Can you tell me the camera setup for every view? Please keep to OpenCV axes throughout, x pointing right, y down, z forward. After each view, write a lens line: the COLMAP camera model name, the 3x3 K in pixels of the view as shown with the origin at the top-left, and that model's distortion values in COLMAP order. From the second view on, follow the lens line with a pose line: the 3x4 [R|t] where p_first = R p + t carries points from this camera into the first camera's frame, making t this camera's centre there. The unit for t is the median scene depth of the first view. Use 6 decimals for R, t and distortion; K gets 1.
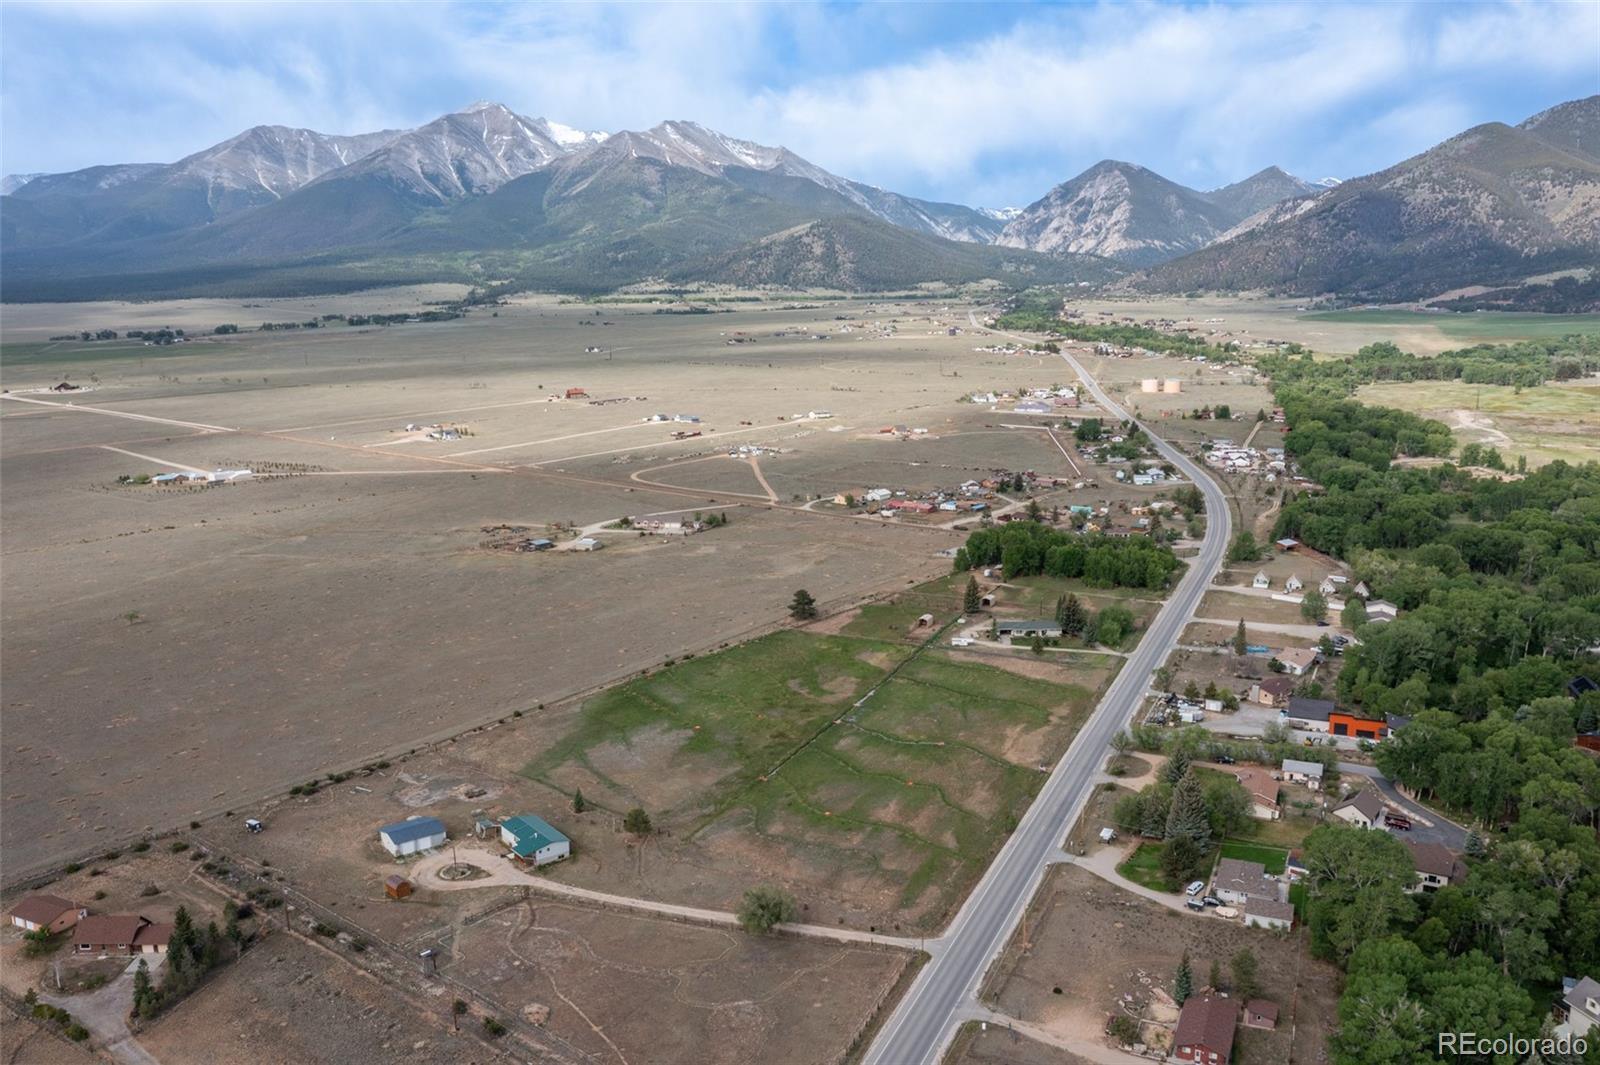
lens RADIAL K [[1270.3, 0, 794.9], [0, 1270.3, 530.0], [0, 0, 1]] dist [-0.001913, 0.010294]
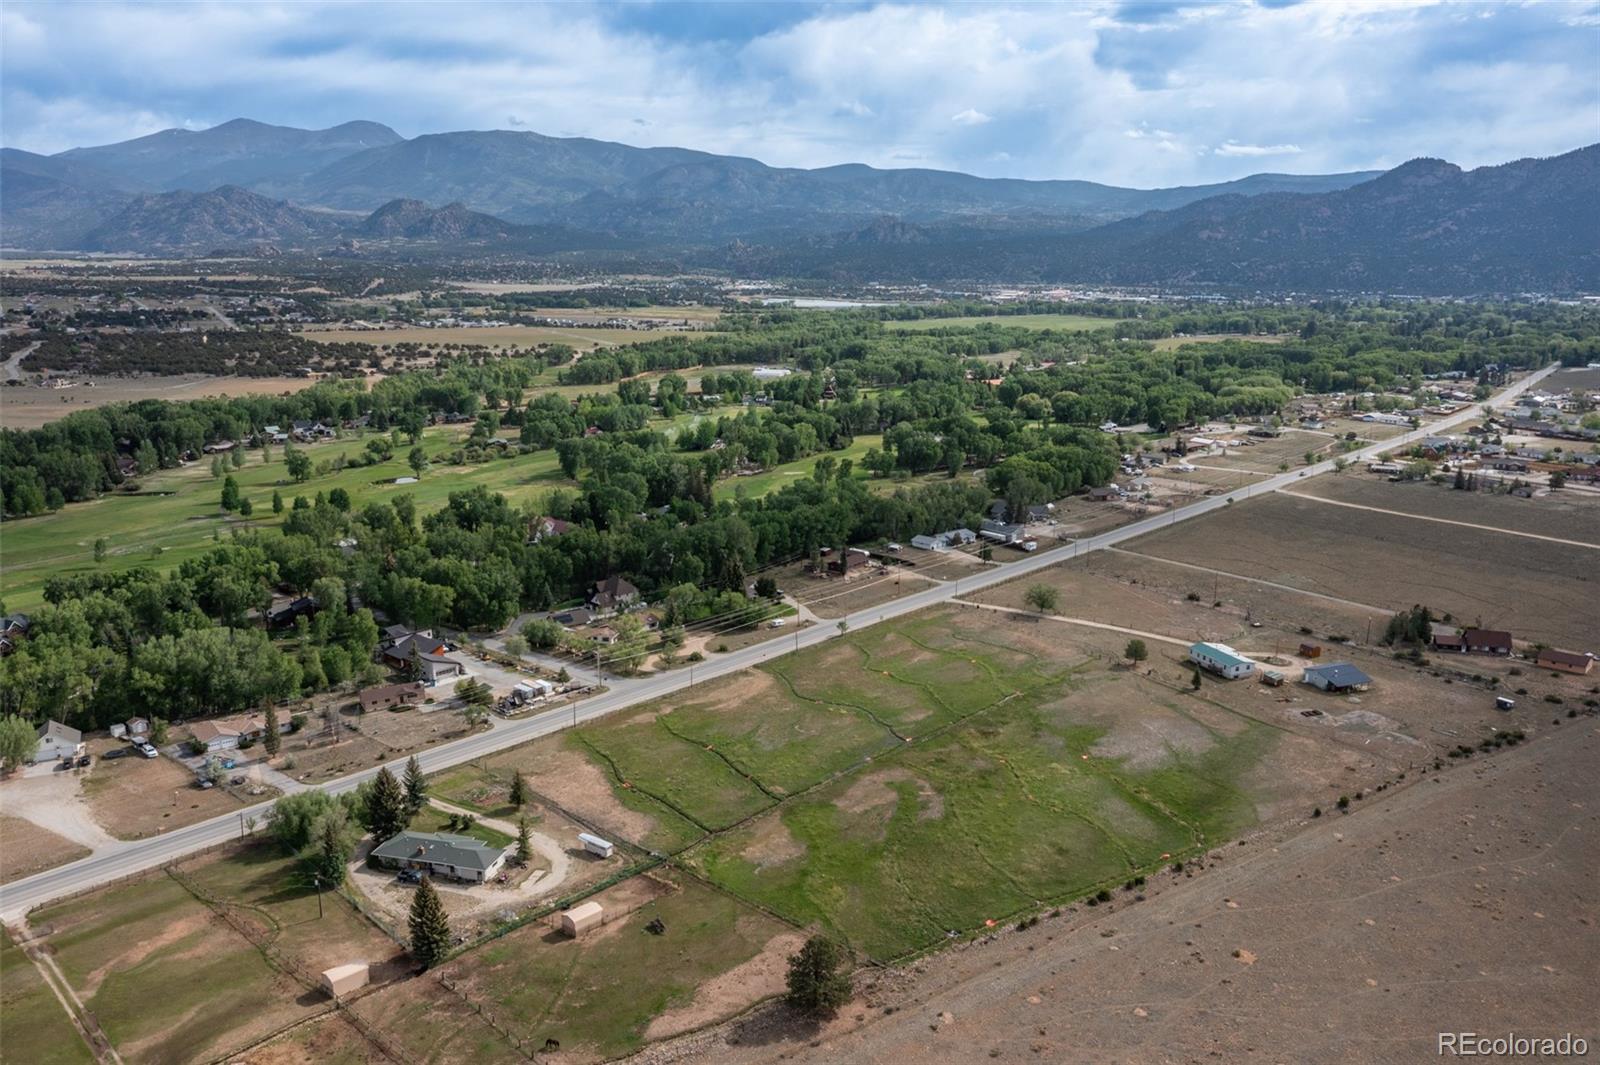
lens RADIAL K [[1270.3, 0, 800.2], [0, 1270.3, 532.5], [0, 0, 1]] dist [-0.001913, 0.010294]
pose [[-0.956457, -0.056461, 0.286359, -0.011109], [0.064351, 0.916176, 0.395576, -0.026629], [-0.284690, 0.396779, -0.872650, 0.148947]]
